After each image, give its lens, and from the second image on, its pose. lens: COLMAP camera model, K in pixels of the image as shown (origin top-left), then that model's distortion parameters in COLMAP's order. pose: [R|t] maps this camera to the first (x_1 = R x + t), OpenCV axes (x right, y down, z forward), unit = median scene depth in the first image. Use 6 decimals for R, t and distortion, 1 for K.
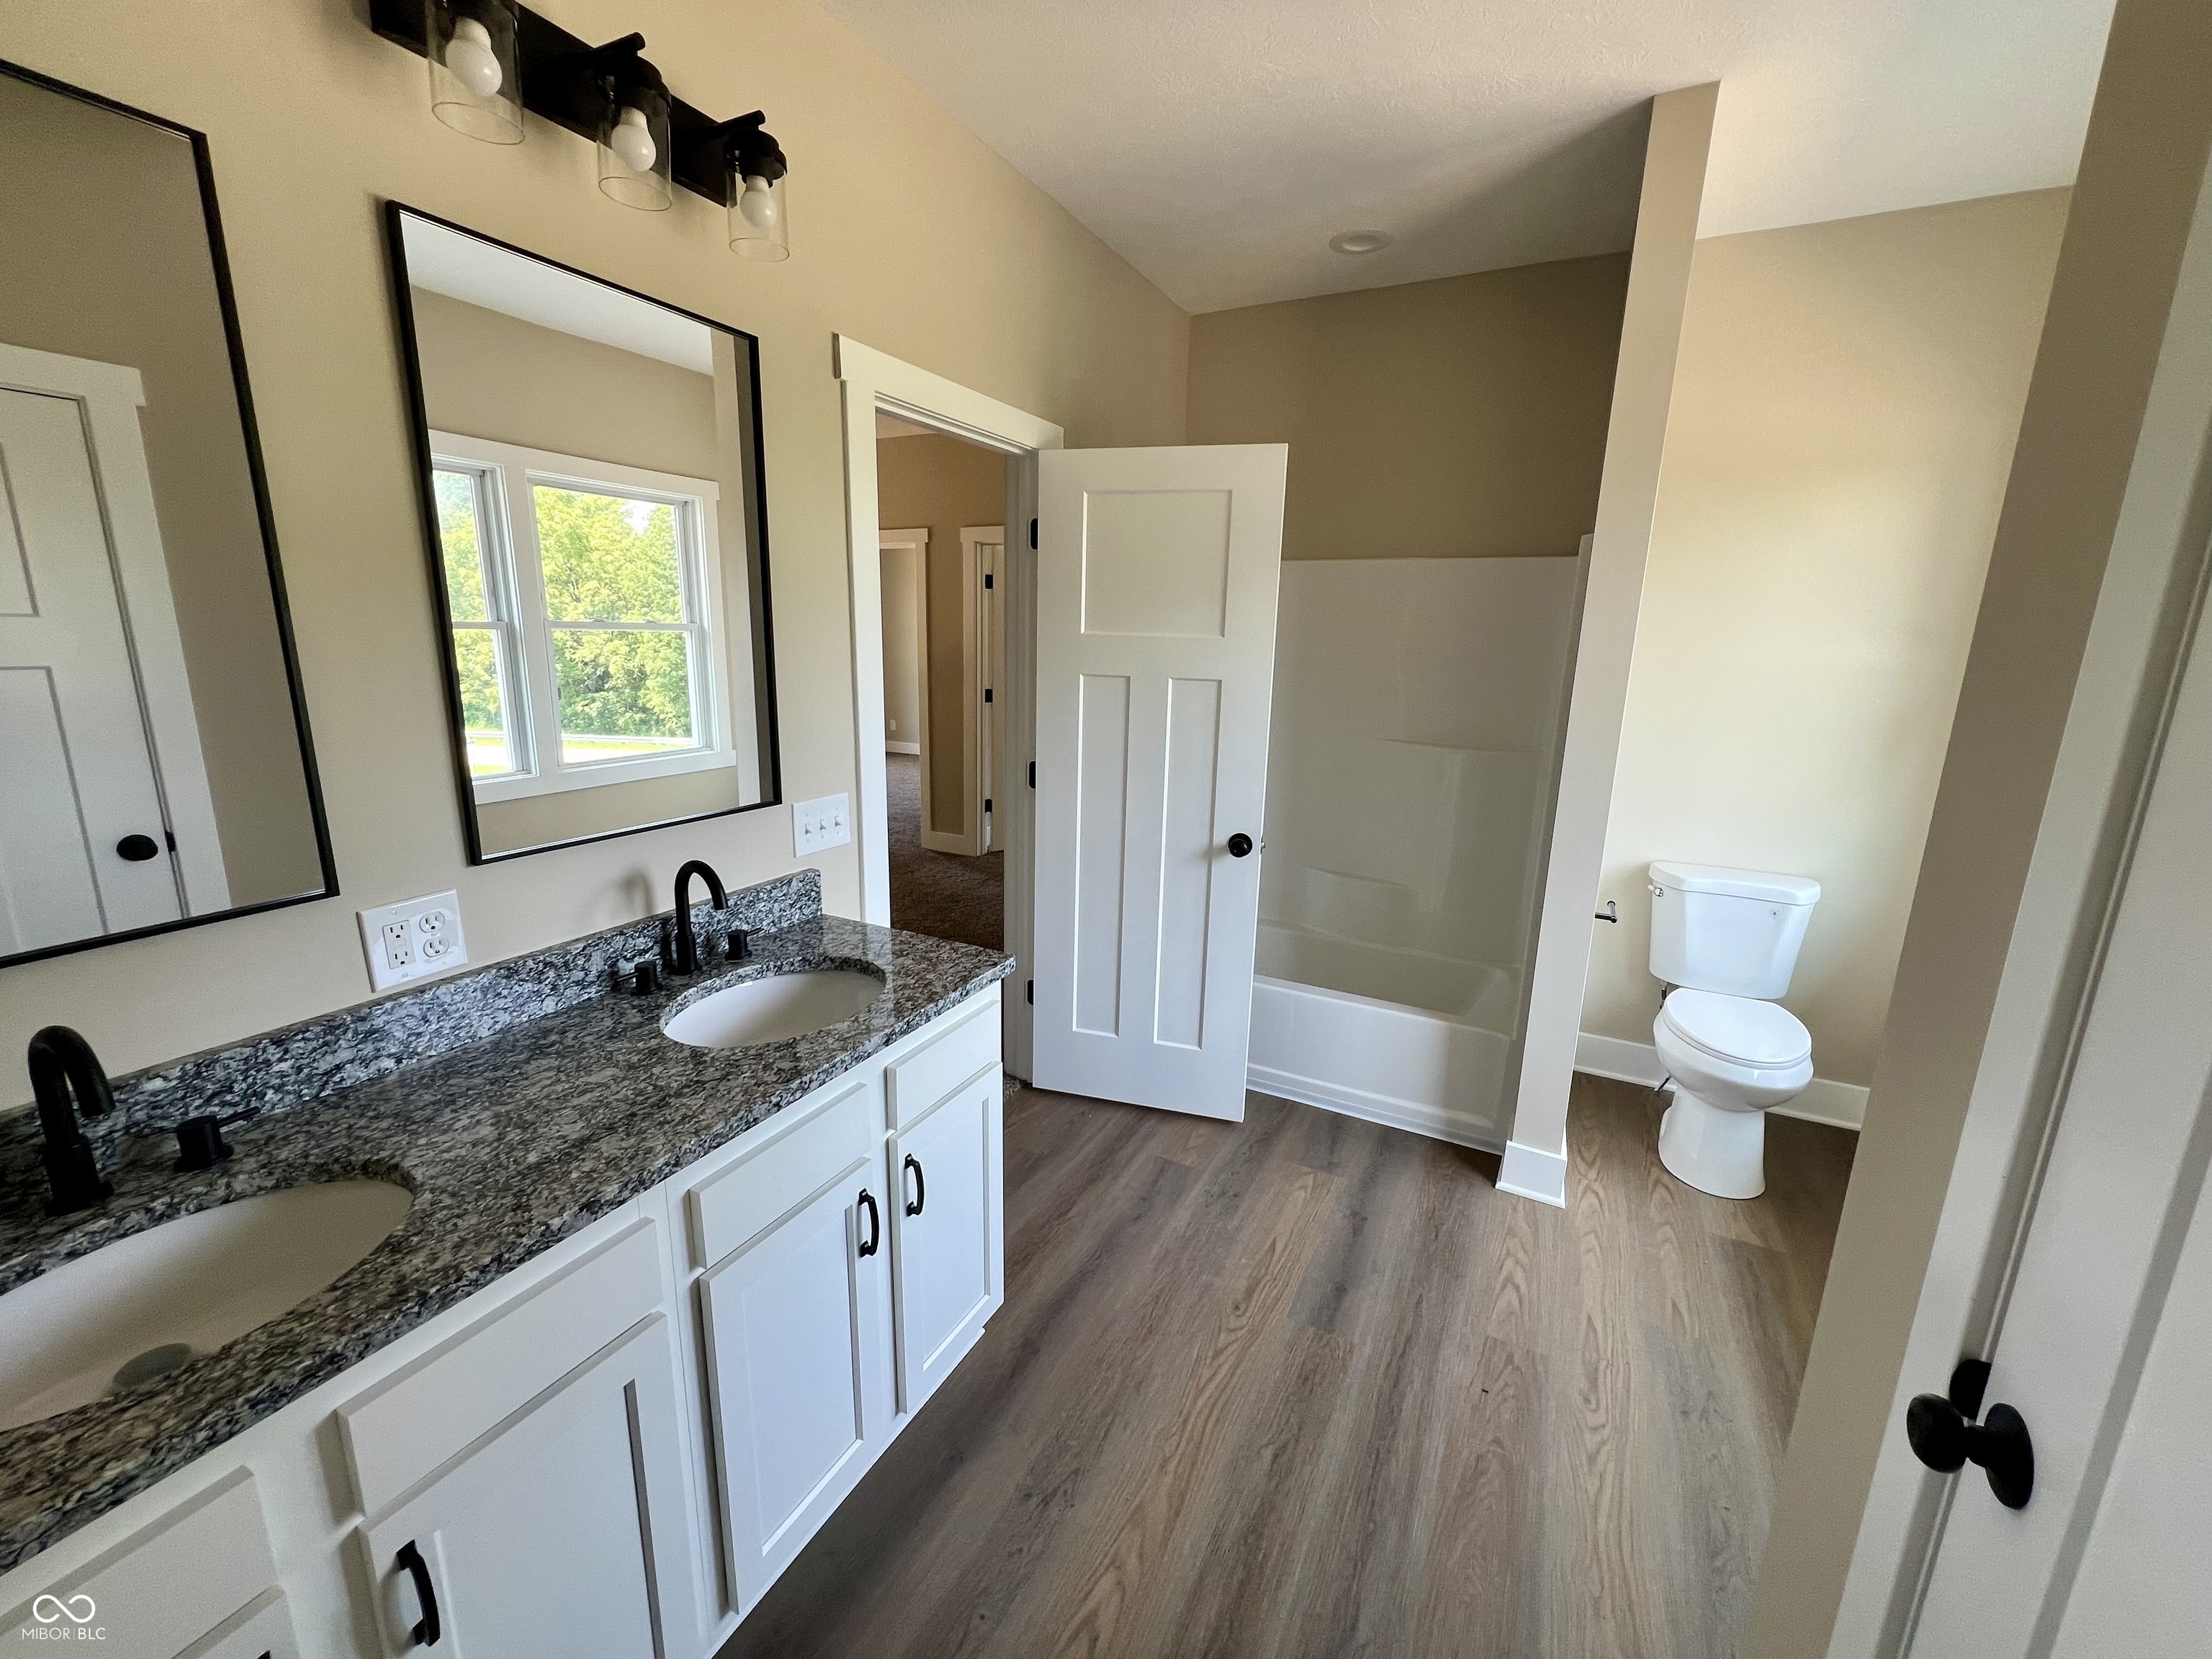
lens RADIAL K [[882.6, 0, 1100.3], [0, 882.6, 831.4], [0, 0, 1]] dist [0.002124, 0.000340]
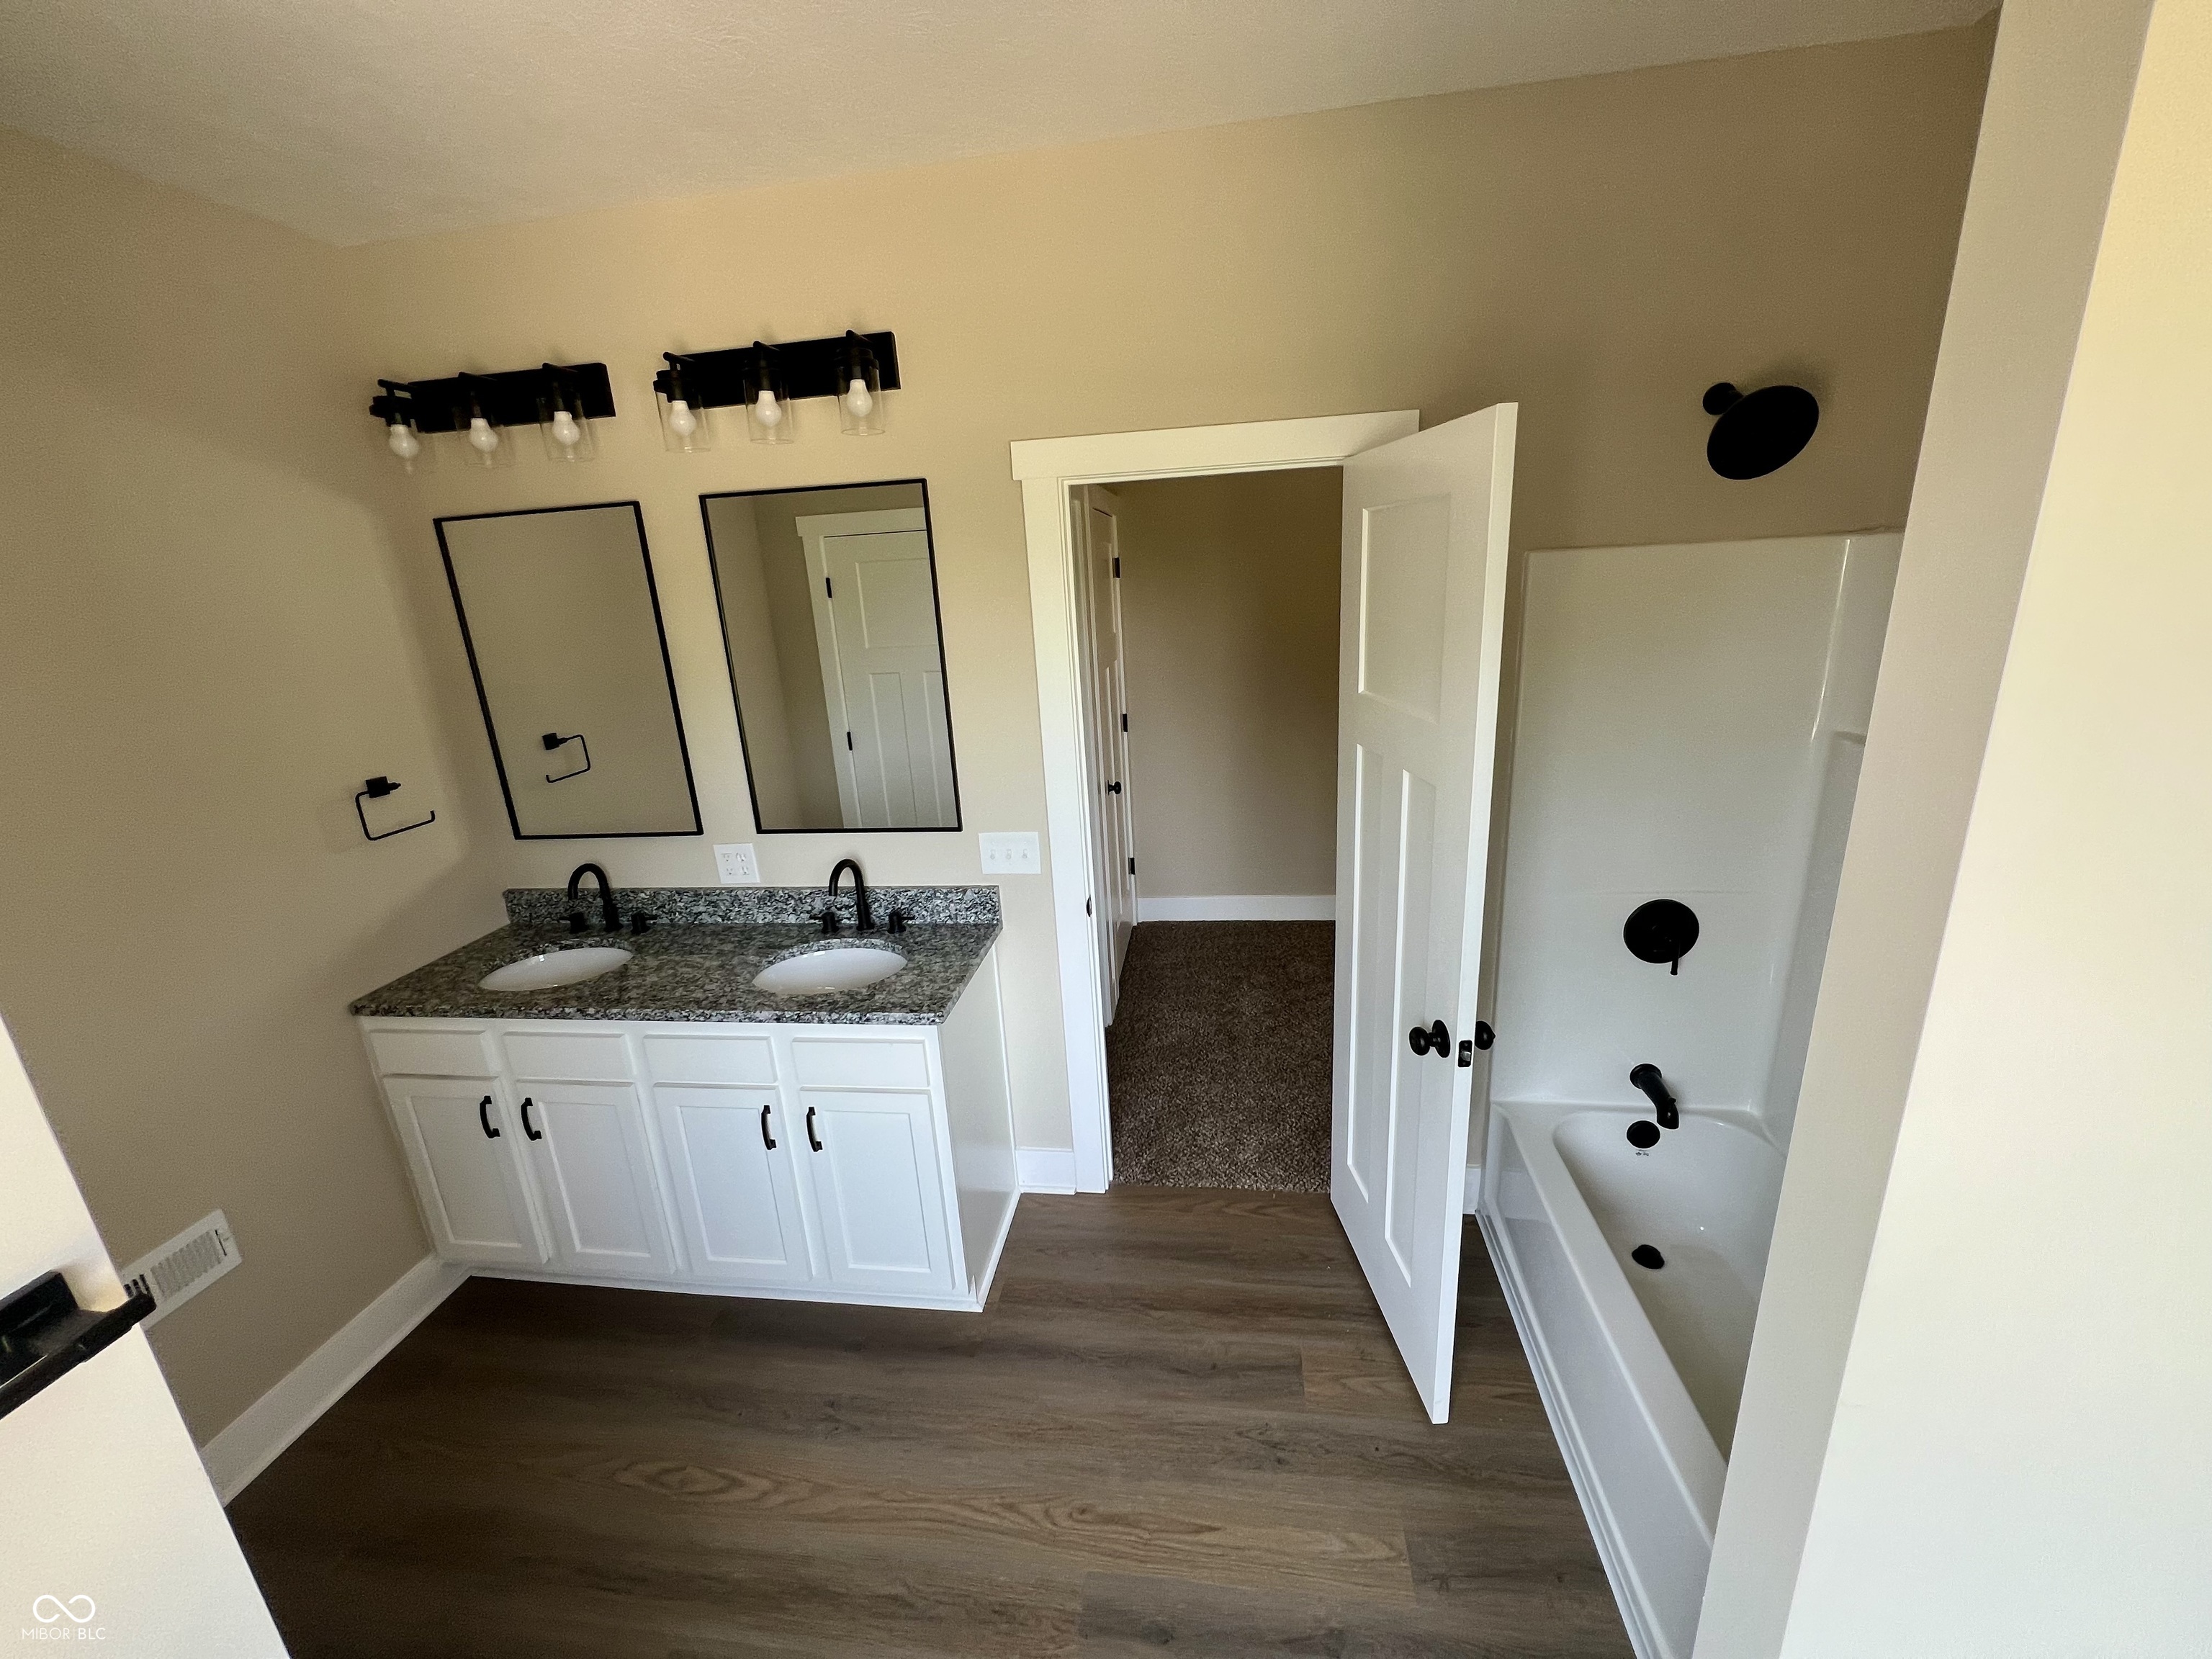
lens RADIAL K [[890.8, 0, 1107.4], [0, 890.8, 822.6], [0, 0, 1]] dist [0.003176, 0.000555]
pose [[0.335042, 0.225427, -0.914839, 1.105539], [-0.145904, 0.971658, 0.185993, -0.389617], [0.930838, 0.071163, 0.358437, 0.894231]]
